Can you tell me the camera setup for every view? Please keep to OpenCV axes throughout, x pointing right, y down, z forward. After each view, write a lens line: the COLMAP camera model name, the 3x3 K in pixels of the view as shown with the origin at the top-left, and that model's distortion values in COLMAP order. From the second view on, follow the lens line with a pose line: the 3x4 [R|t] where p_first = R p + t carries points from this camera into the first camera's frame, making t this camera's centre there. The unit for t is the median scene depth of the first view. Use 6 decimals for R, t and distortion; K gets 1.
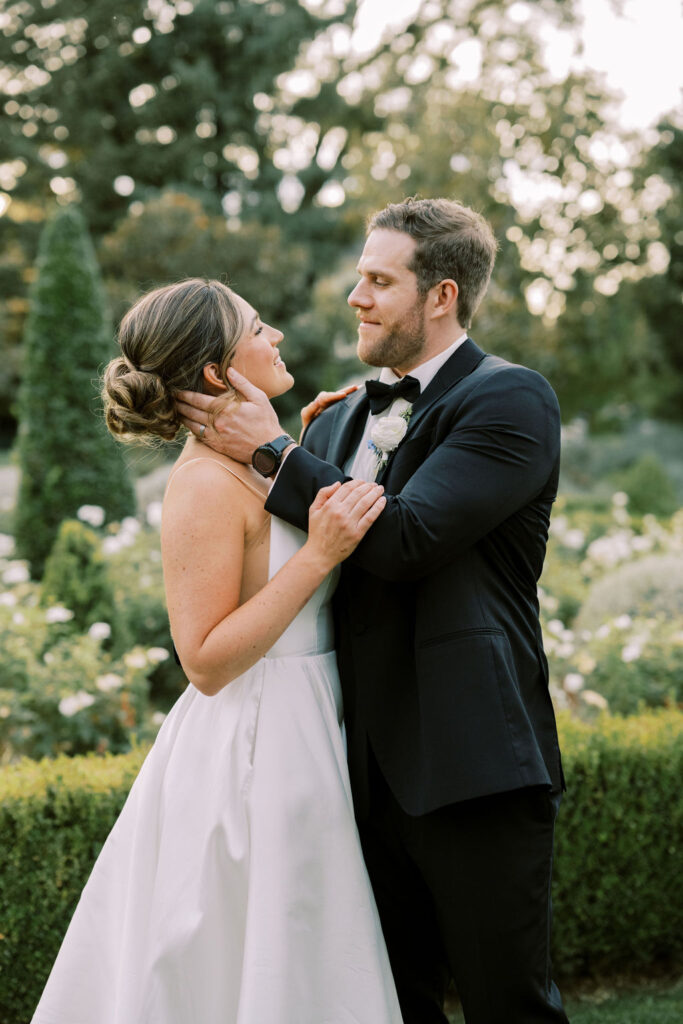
lens RADIAL K [[1536.4, 0, 341.9], [0, 1536.4, 510.4], [0, 0, 1]] dist [0.000461, 0.000000]
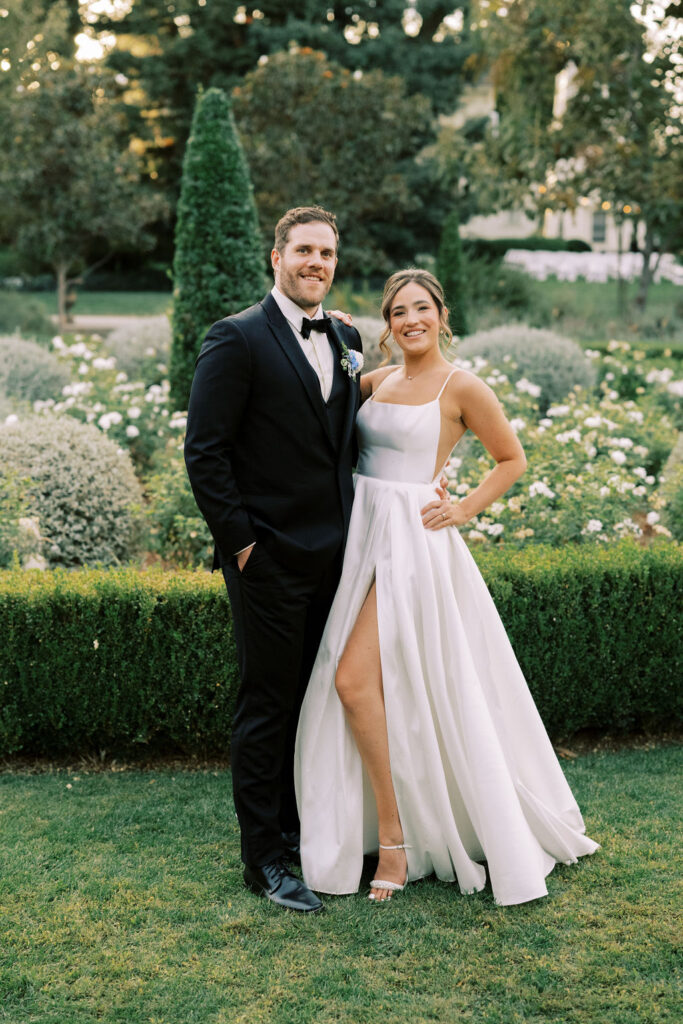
lens RADIAL K [[1536.4, 0, 340.7], [0, 1536.4, 511.0], [0, 0, 1]] dist [0.000461, 0.000000]
pose [[0.996943, 0.009725, -0.077529, 0.002124], [-0.001542, 0.994480, 0.104917, -0.030623], [0.078122, -0.104476, 0.991454, -0.343638]]
